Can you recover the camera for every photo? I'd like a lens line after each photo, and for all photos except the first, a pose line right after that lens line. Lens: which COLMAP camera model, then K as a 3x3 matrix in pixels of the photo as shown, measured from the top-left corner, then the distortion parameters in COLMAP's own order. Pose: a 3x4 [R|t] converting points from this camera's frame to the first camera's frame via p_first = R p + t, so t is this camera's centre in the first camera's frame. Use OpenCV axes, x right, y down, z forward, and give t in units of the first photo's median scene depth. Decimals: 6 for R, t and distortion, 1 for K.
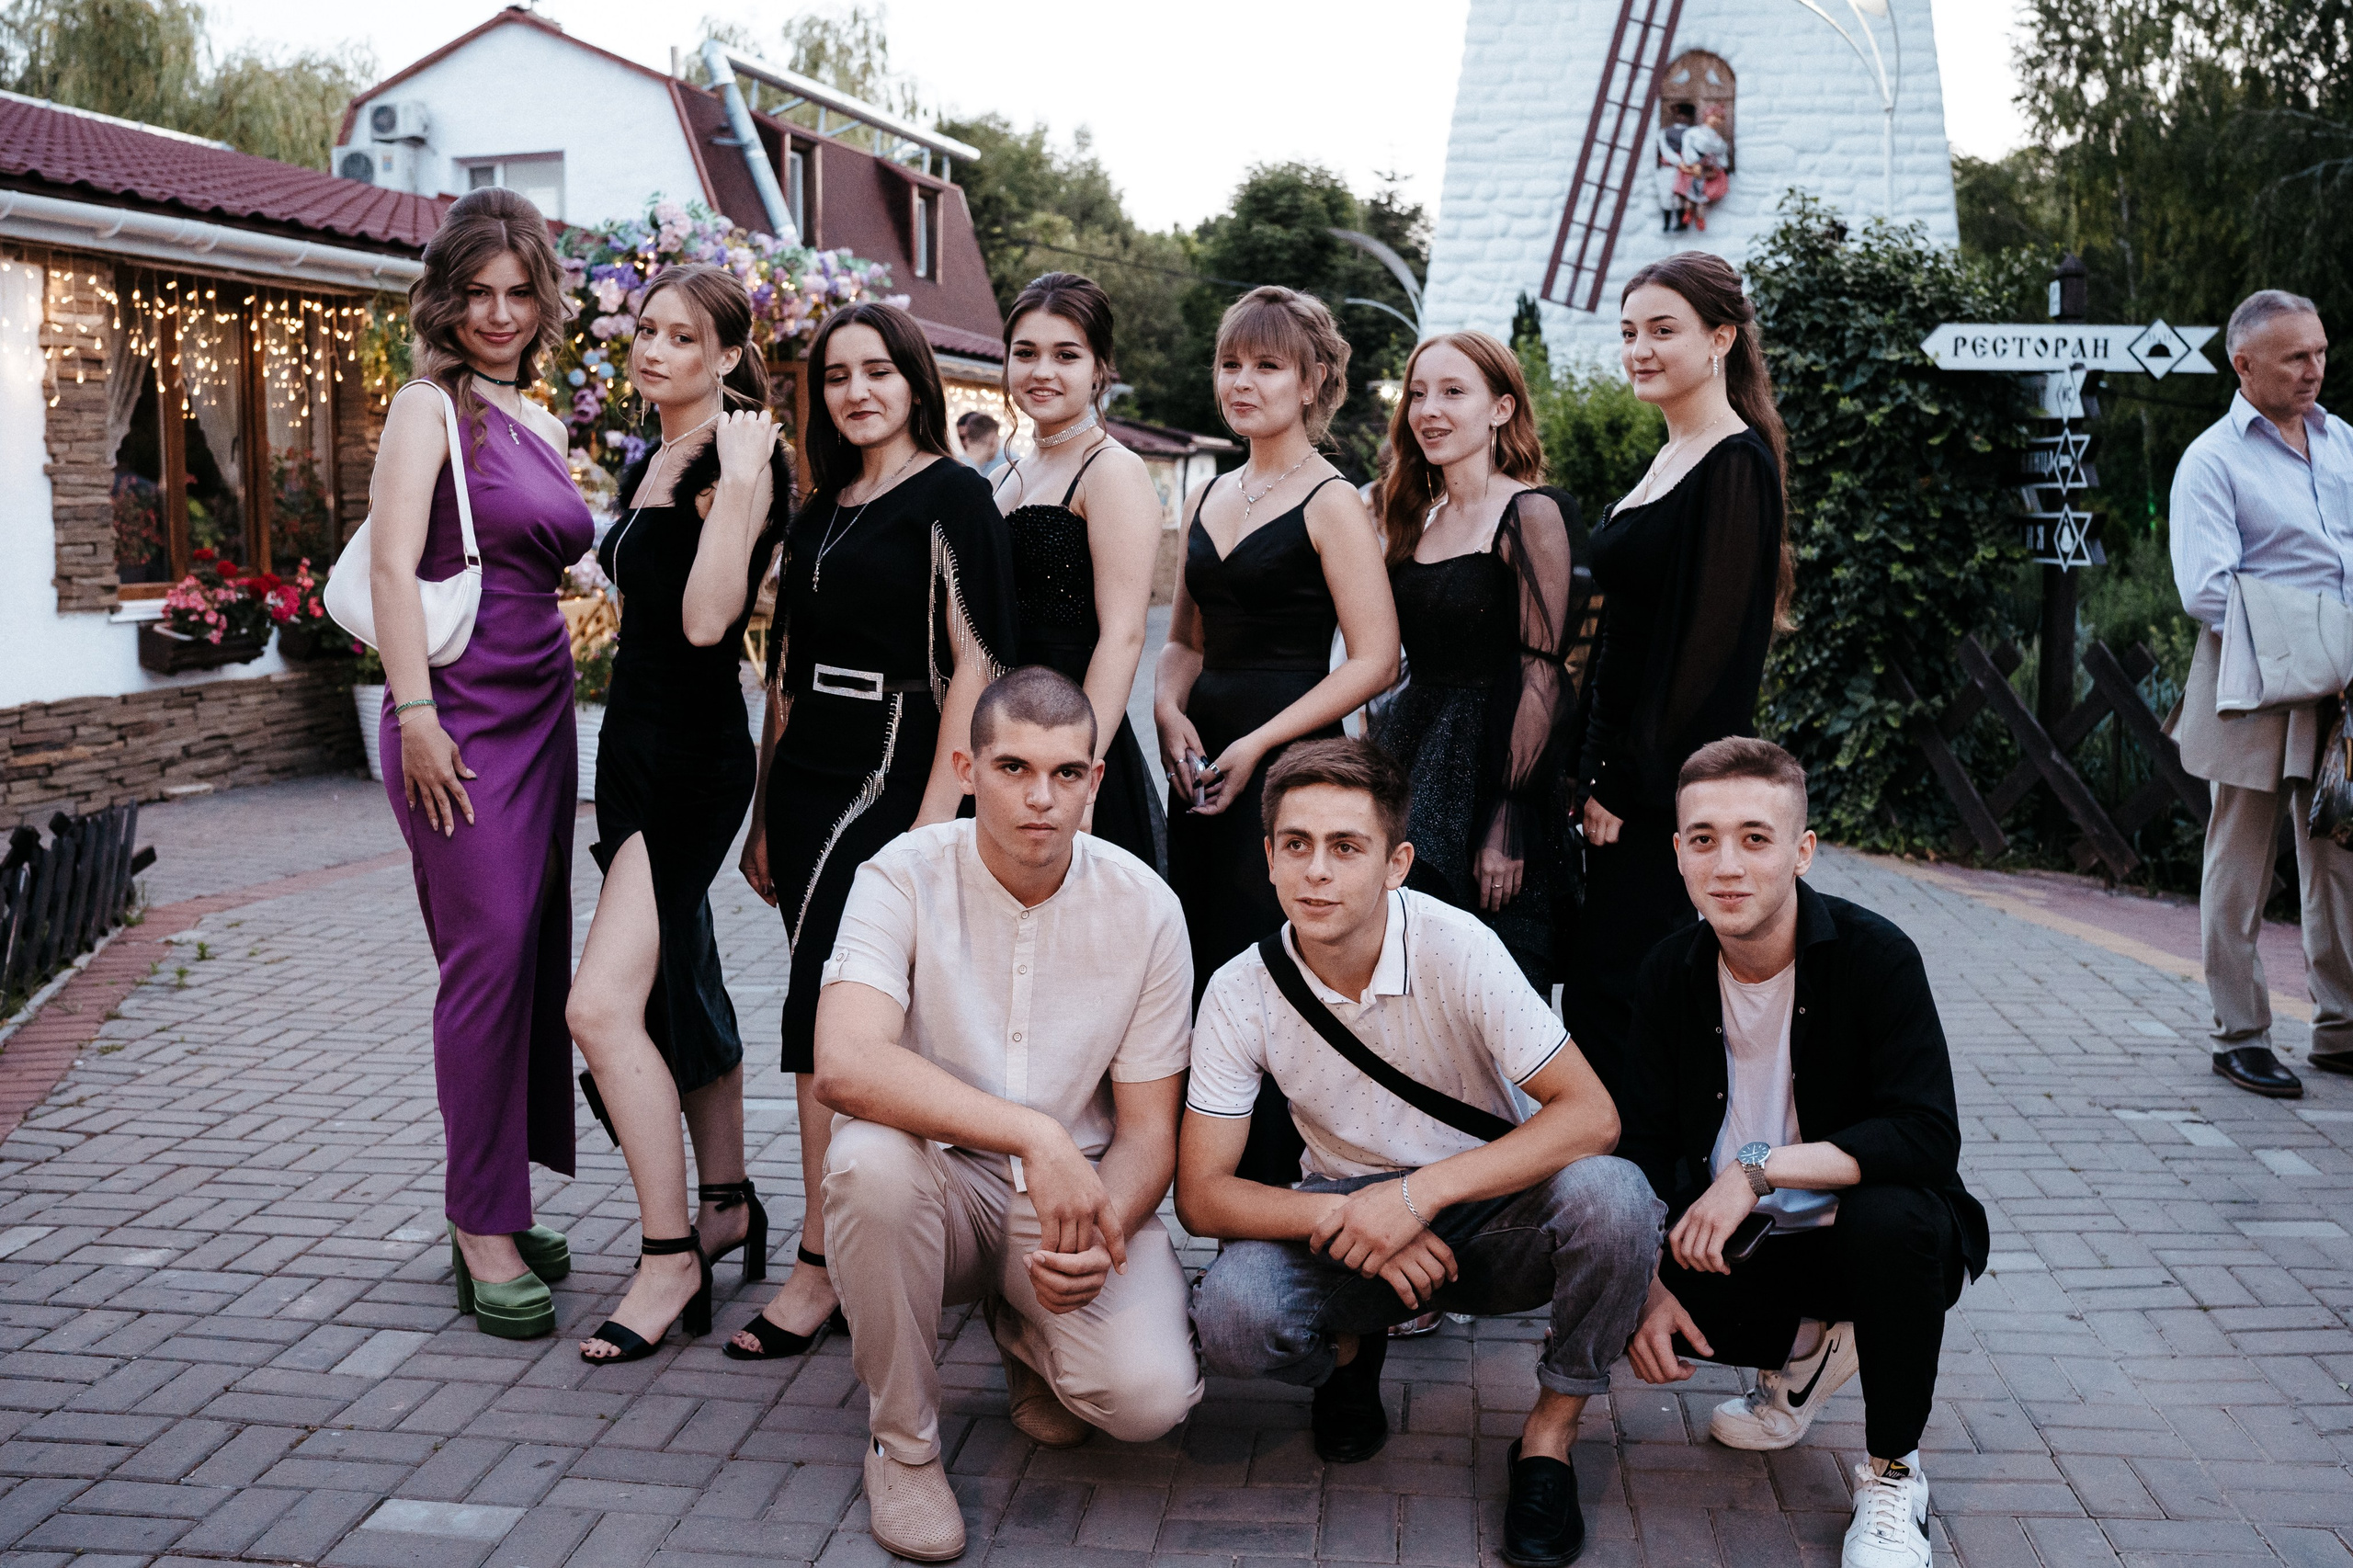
lens RADIAL K [[2449.8, 0, 1223.8], [0, 2449.8, 778.3], [0, 0, 1]] dist [-0.201884, 0.260393]
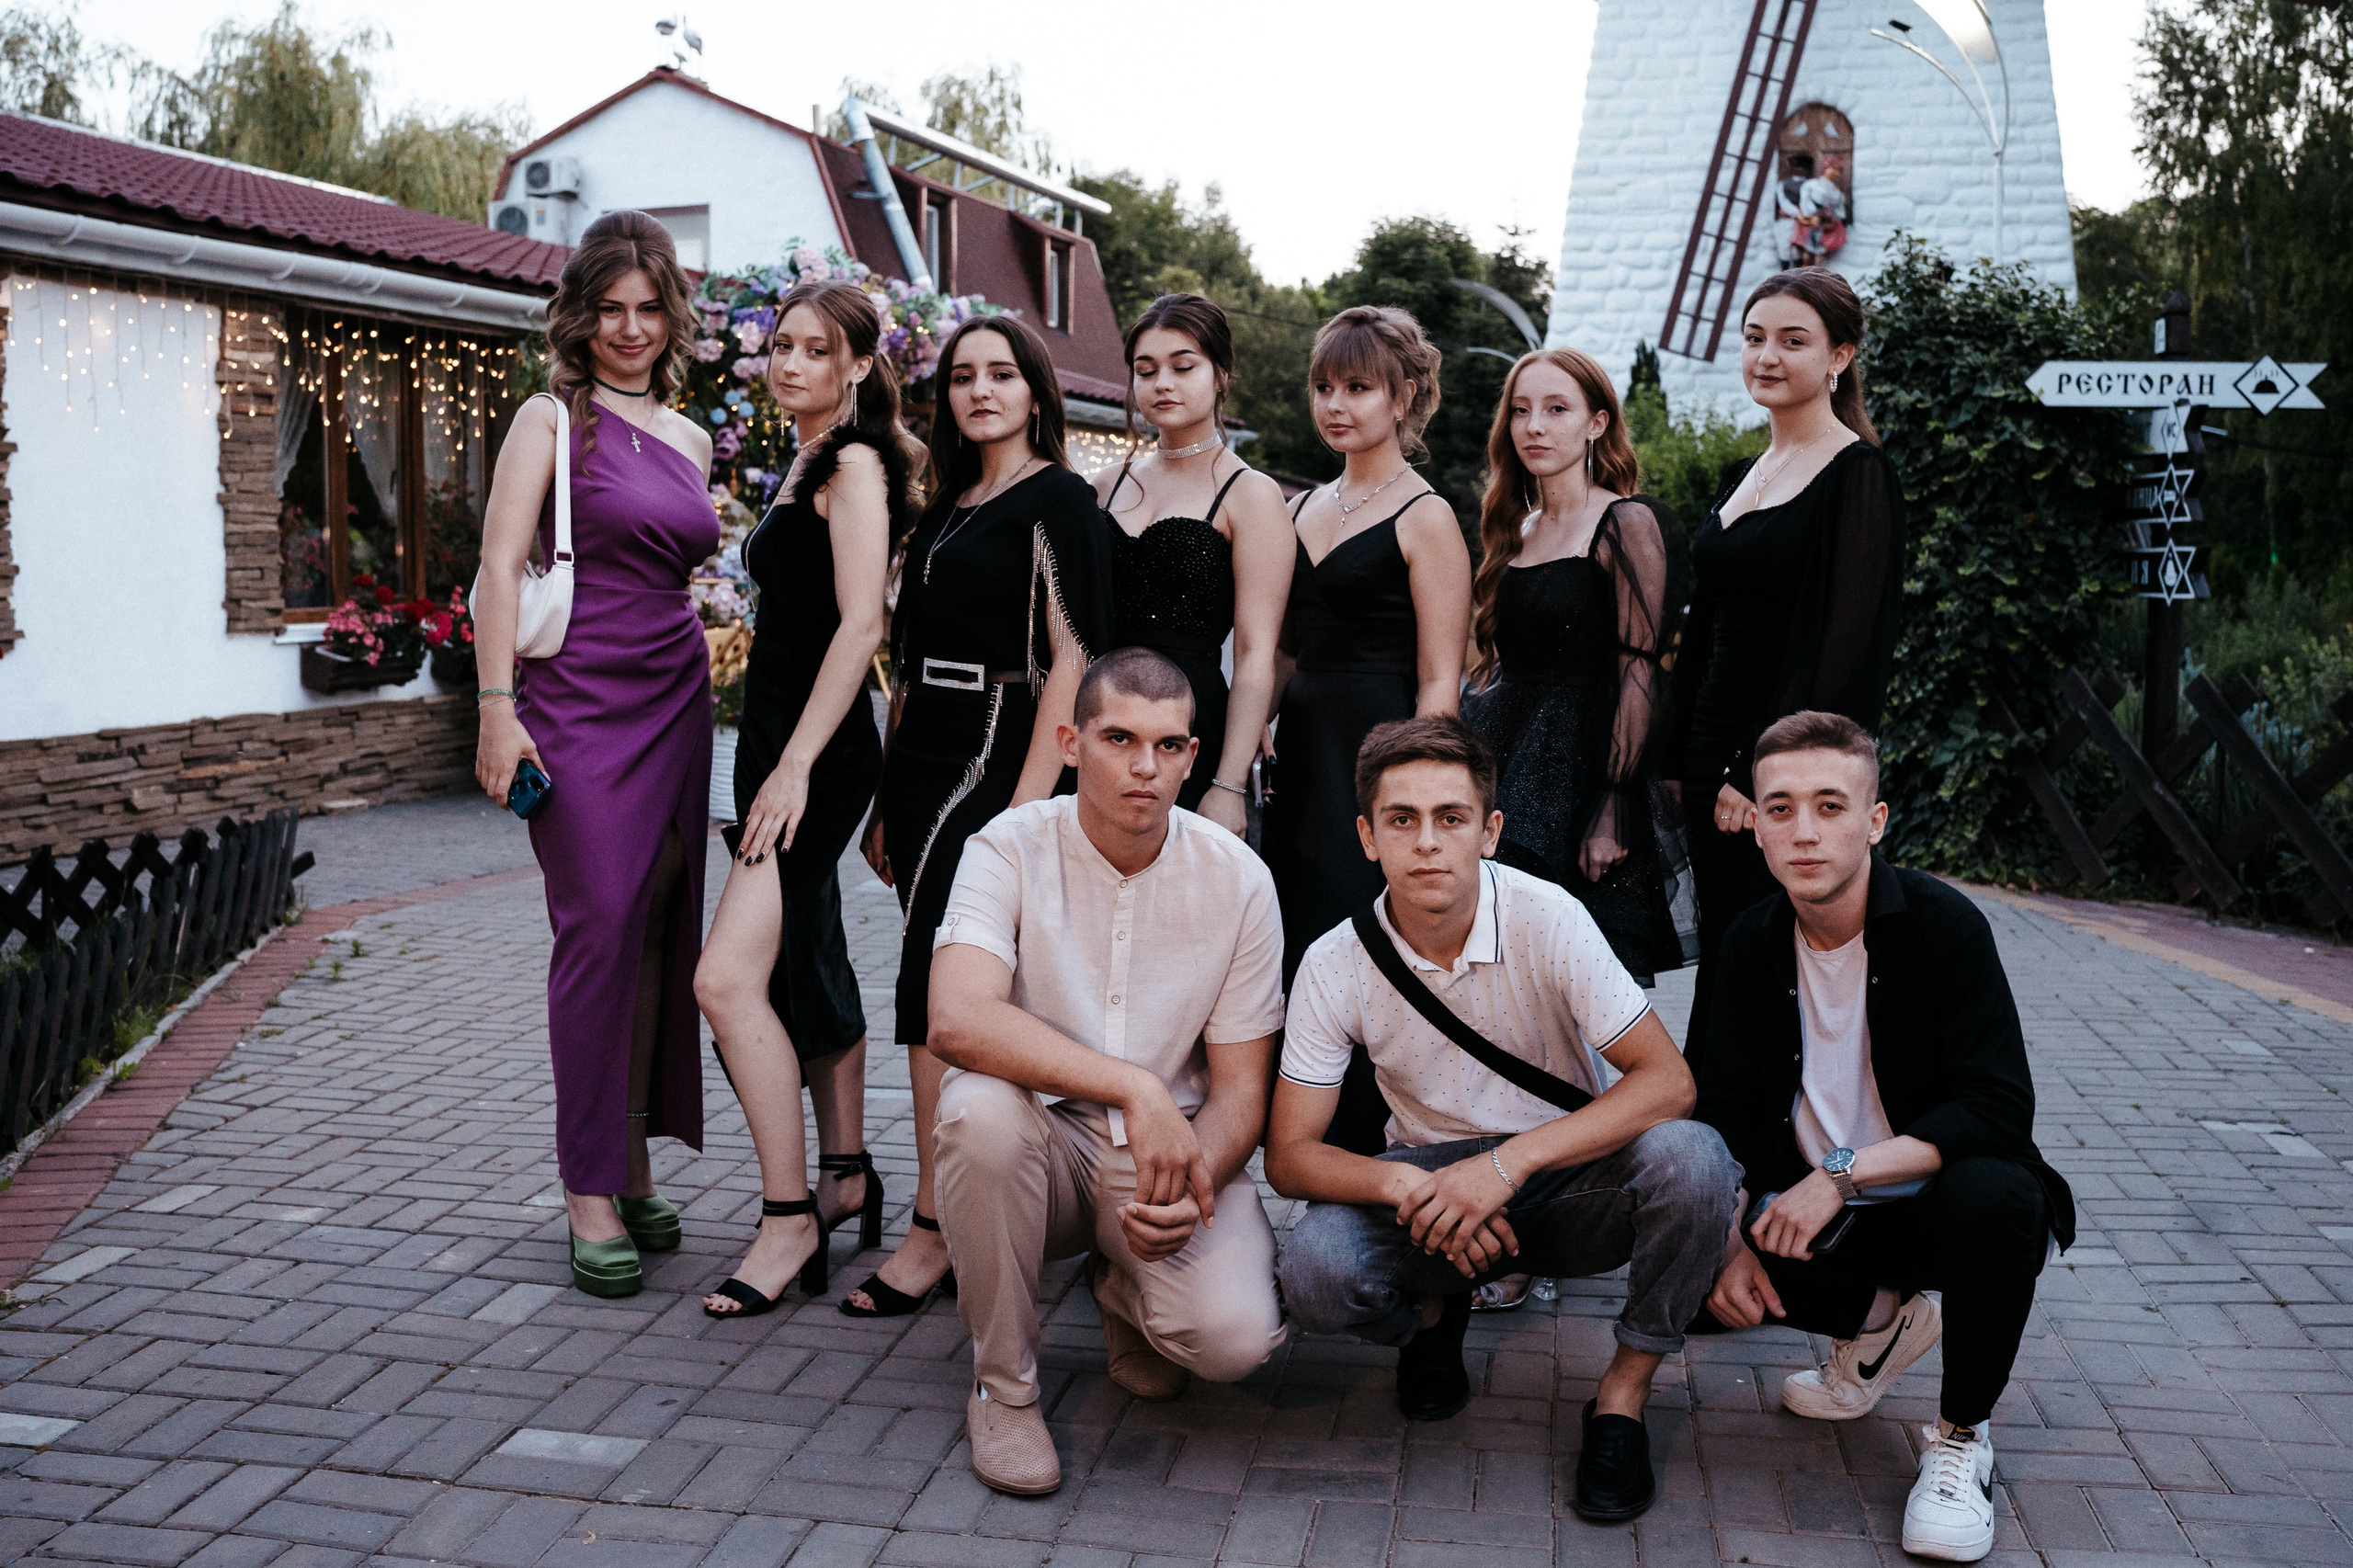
lens RADIAL K [[2409.7, 0, 1181.7], [0, 2409.7, 774.3], [0, 0, 1]] dist [-0.199476, 0.258212]
pose [[0.997572, 0.009462, -0.068990, 0.004194], [-0.010902, 0.999730, -0.020525, 0.009062], [0.068777, 0.021227, 0.997406, -0.011721]]
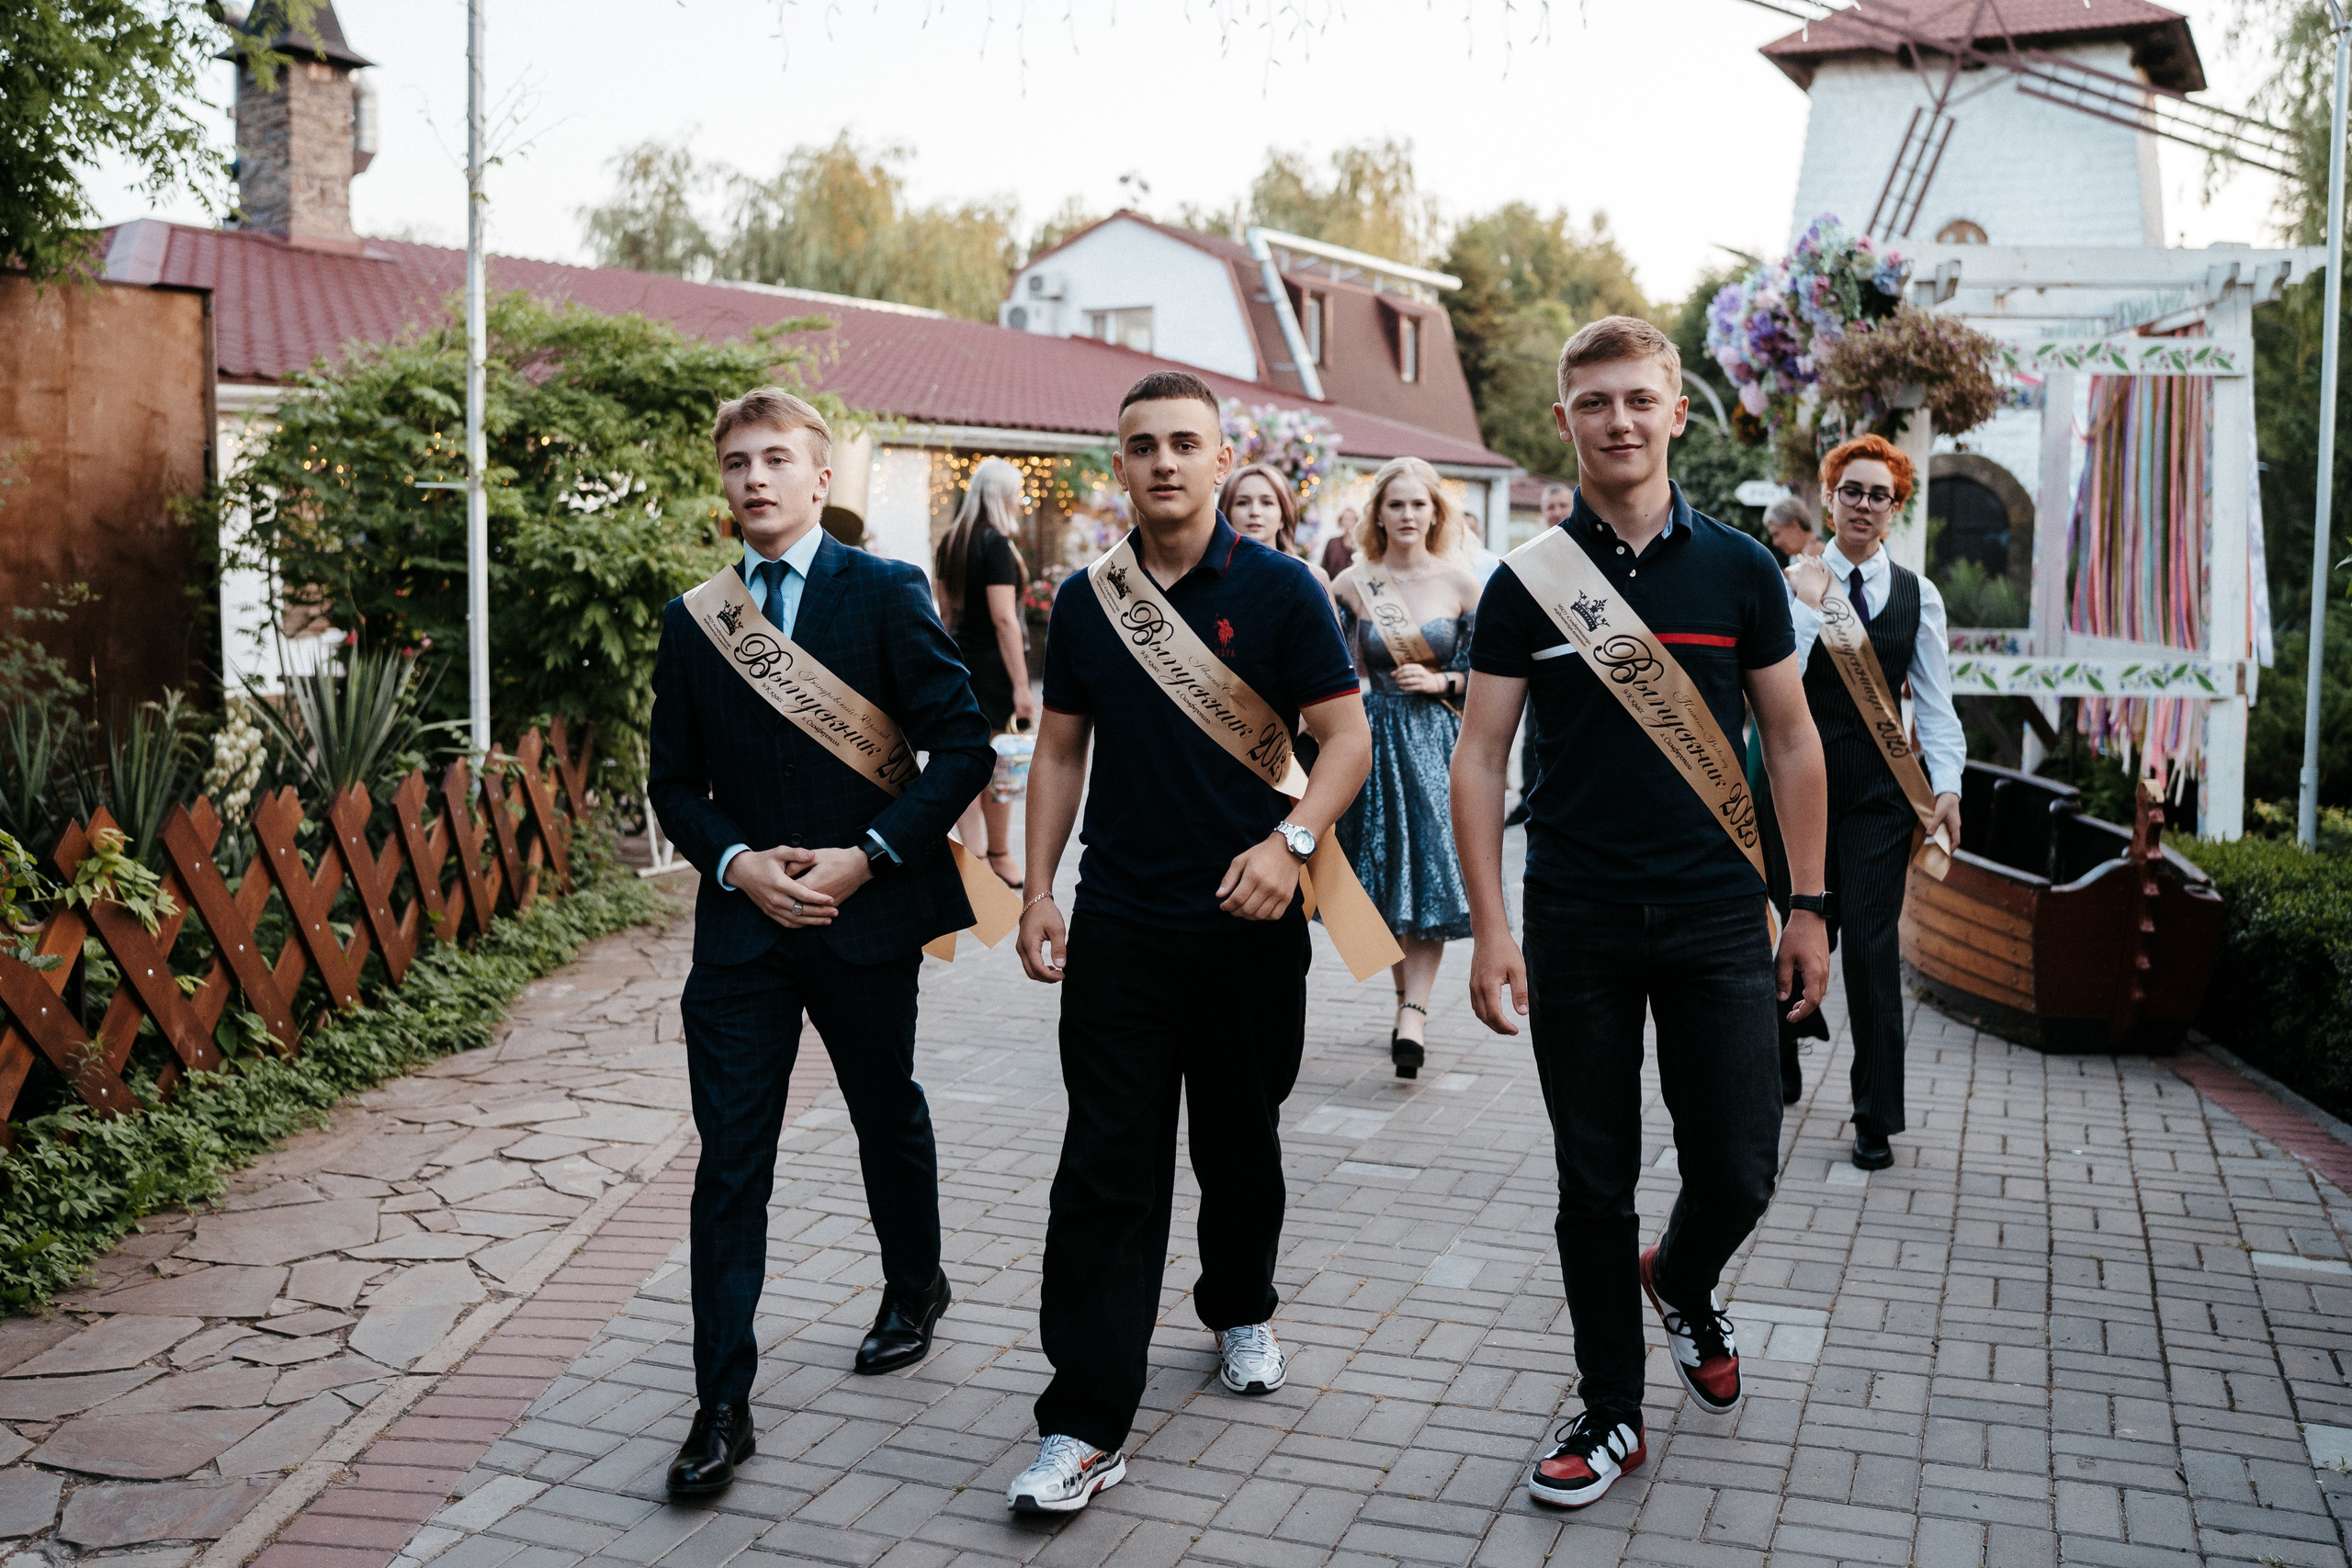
lens RADIAL K [[2419.5, 0, 1183.3], [0, 2419.5, 787.3], [0, 0, 1]] dist [-0.201624, 0.263587]
pose [[0.968037, 0.031593, -0.248810, 0.328898], [-0.033138, 0.999449, -0.002021, 0.105656], [0.248609, 0.010202, 0.968550, -1.177226]]
